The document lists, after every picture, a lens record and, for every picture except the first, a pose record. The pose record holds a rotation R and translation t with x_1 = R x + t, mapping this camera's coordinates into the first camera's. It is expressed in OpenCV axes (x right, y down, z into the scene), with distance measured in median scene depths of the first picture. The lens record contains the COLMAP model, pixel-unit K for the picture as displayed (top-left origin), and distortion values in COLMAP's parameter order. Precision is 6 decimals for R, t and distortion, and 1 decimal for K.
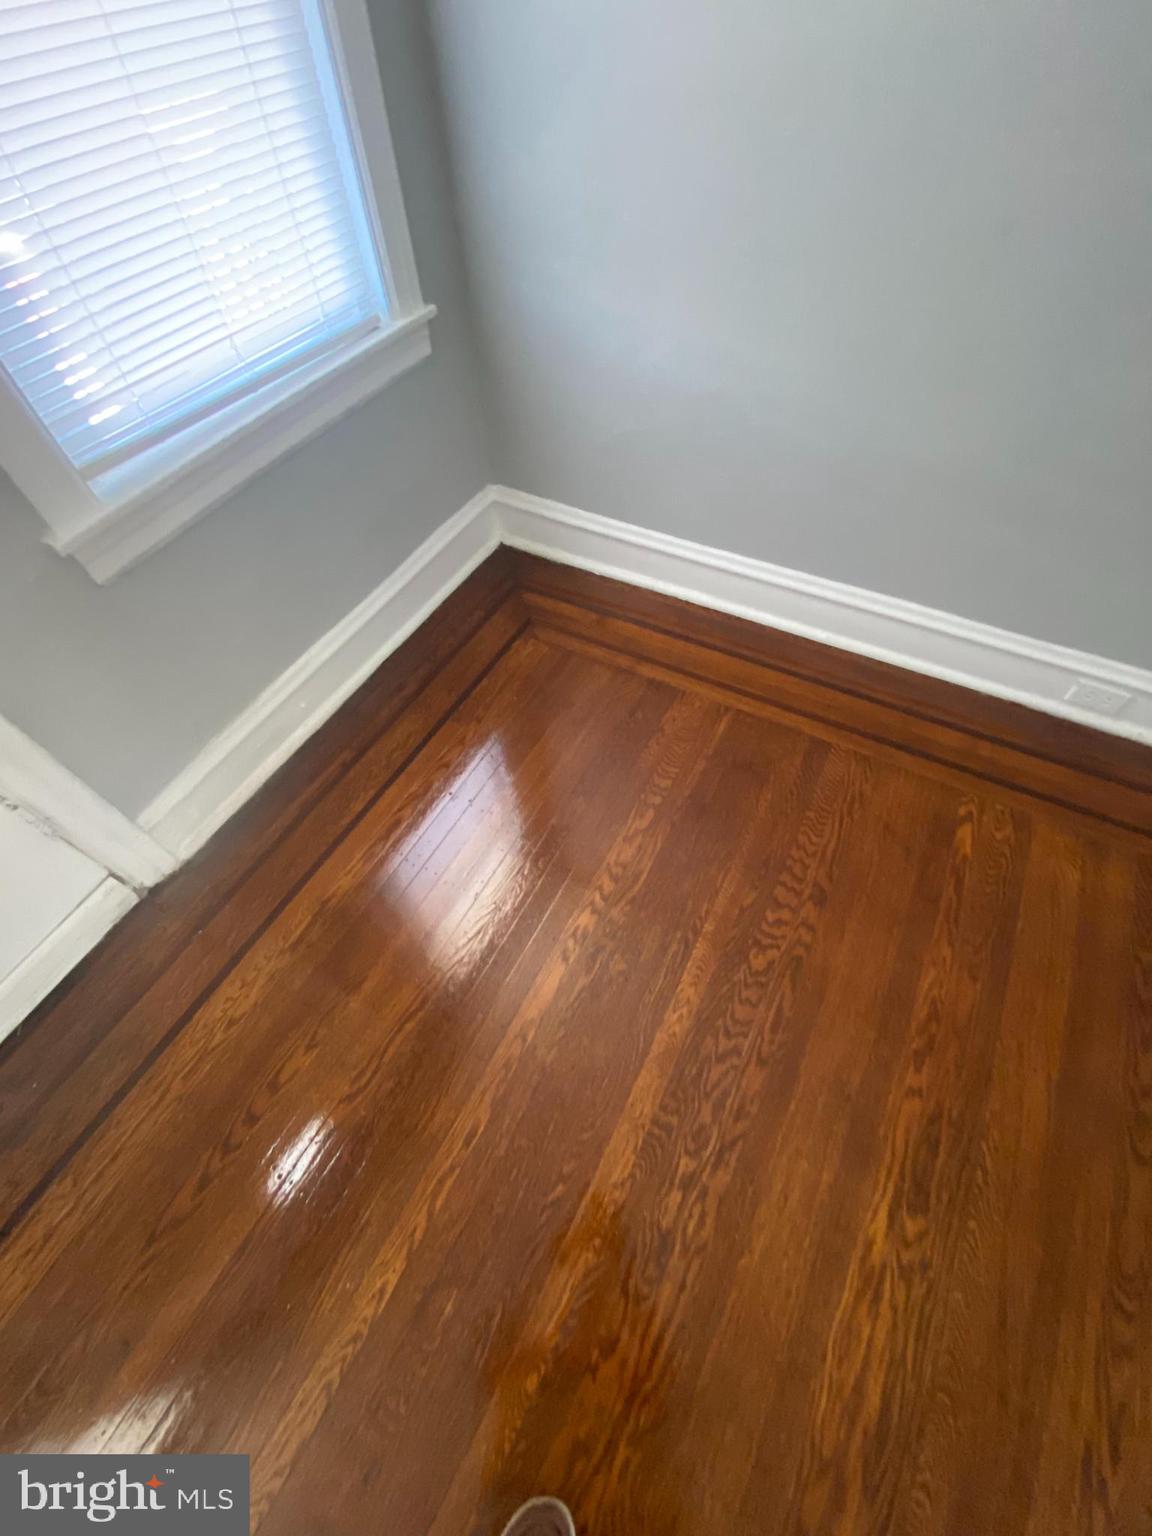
lens RADIAL K [[628.9, 0, 579.5], [0, 628.9, 773.8], [0, 0, 1]] dist [0.014762, -0.016717]
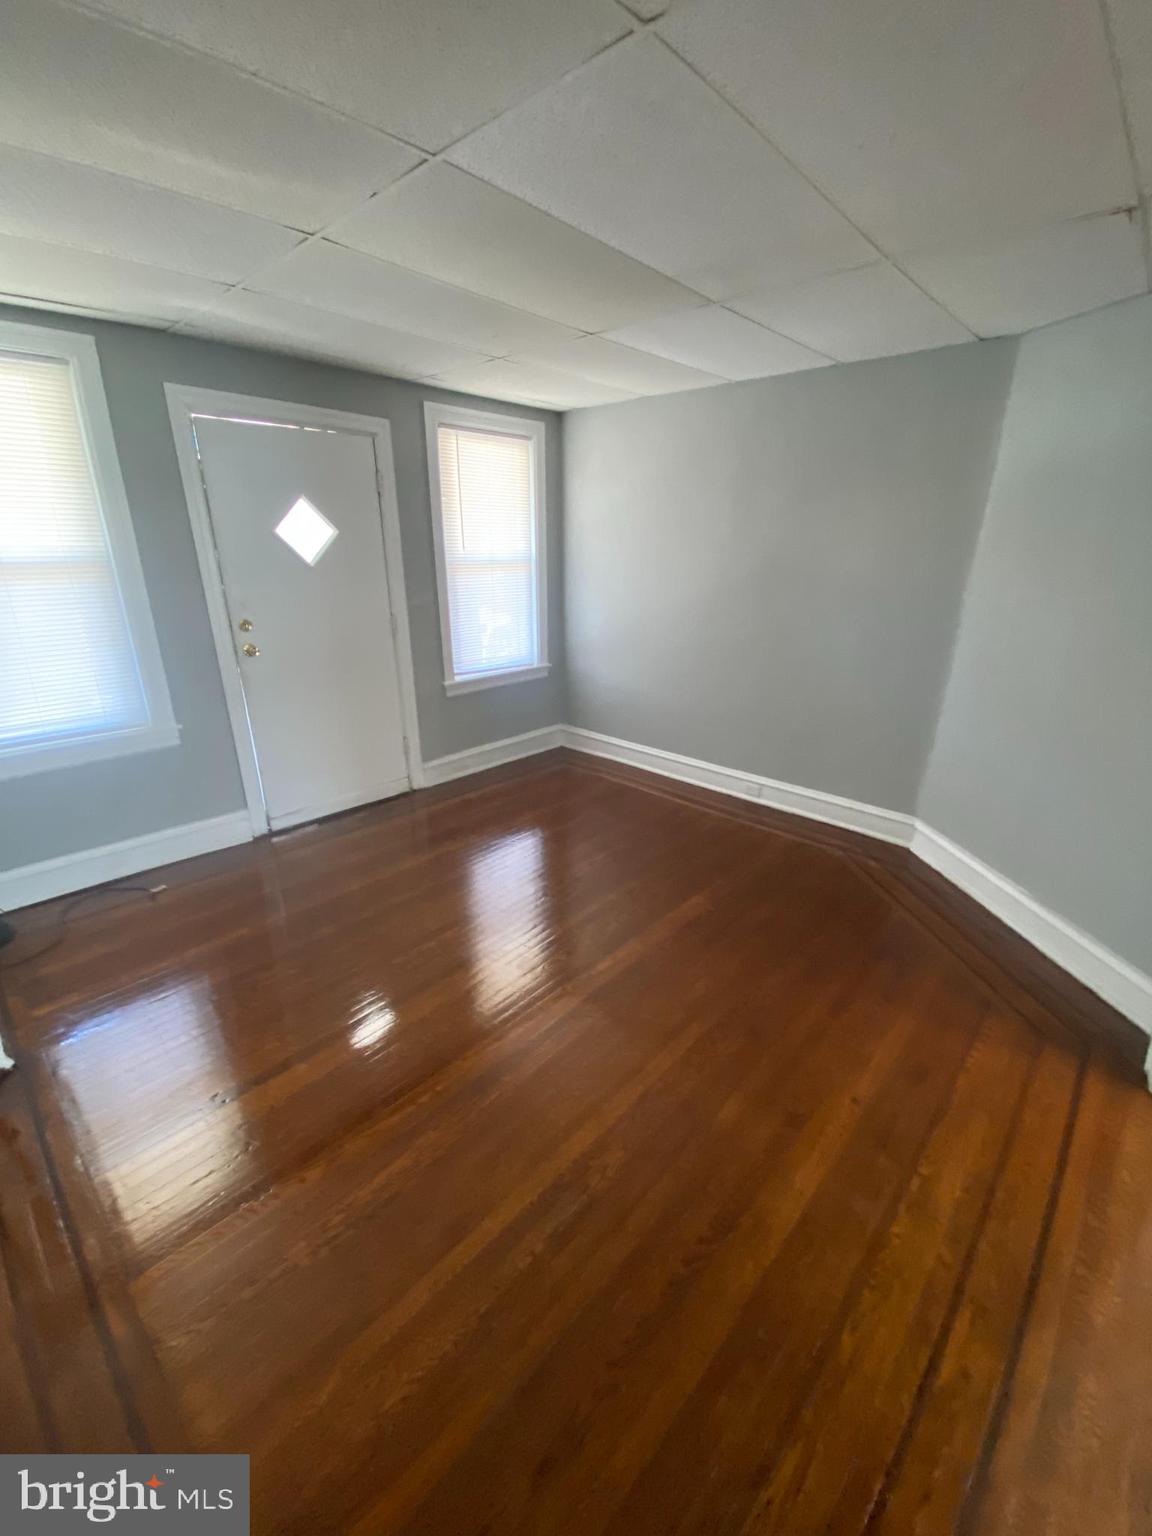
lens RADIAL K [[628.9, 0, 579.5], [0, 628.9, 773.8], [0, 0, 1]] dist [0.014762, -0.016717]
pose [[0.960465, 0.103019, -0.258639, 0.921479], [-0.237580, 0.787592, -0.568554, 1.747569], [0.145130, 0.607524, 0.780930, -1.383912]]
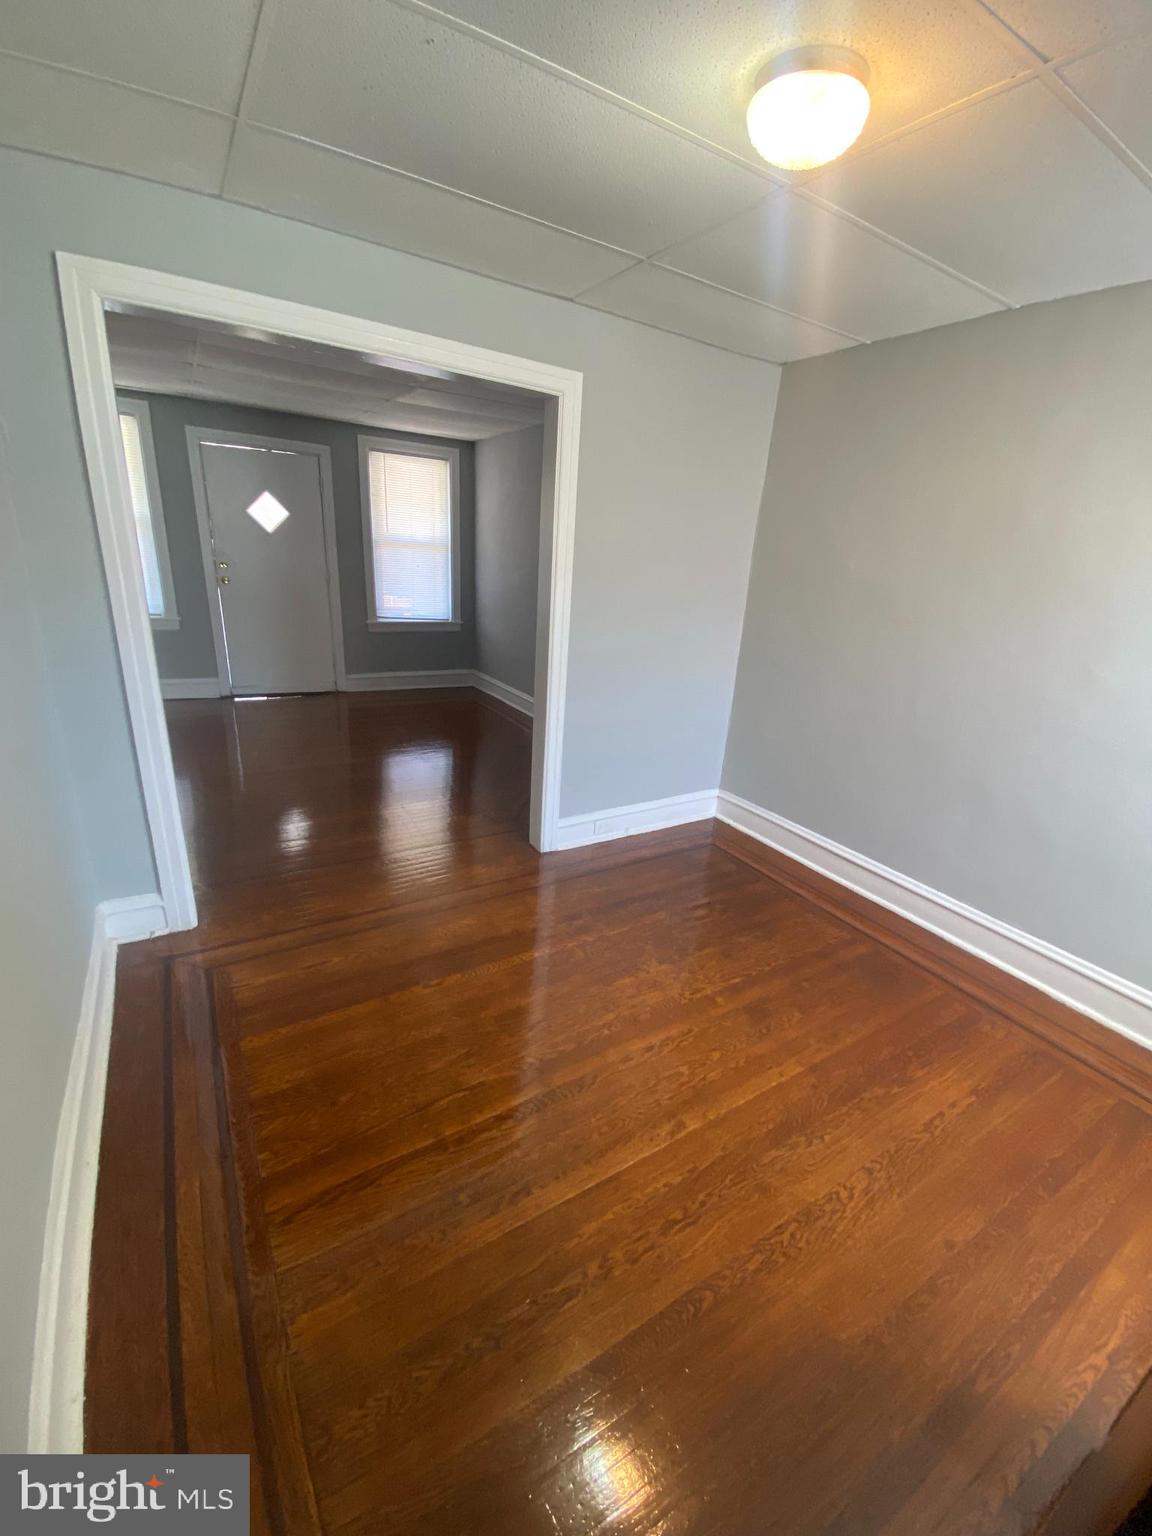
lens RADIAL K [[628.9, 0, 579.5], [0, 628.9, 773.8], [0, 0, 1]] dist [0.014762, -0.016717]
pose [[0.824316, 0.244593, -0.510565, 3.372673], [-0.508872, 0.715343, -0.478888, 1.989485], [0.248096, 0.654568, 0.714135, -1.493855]]
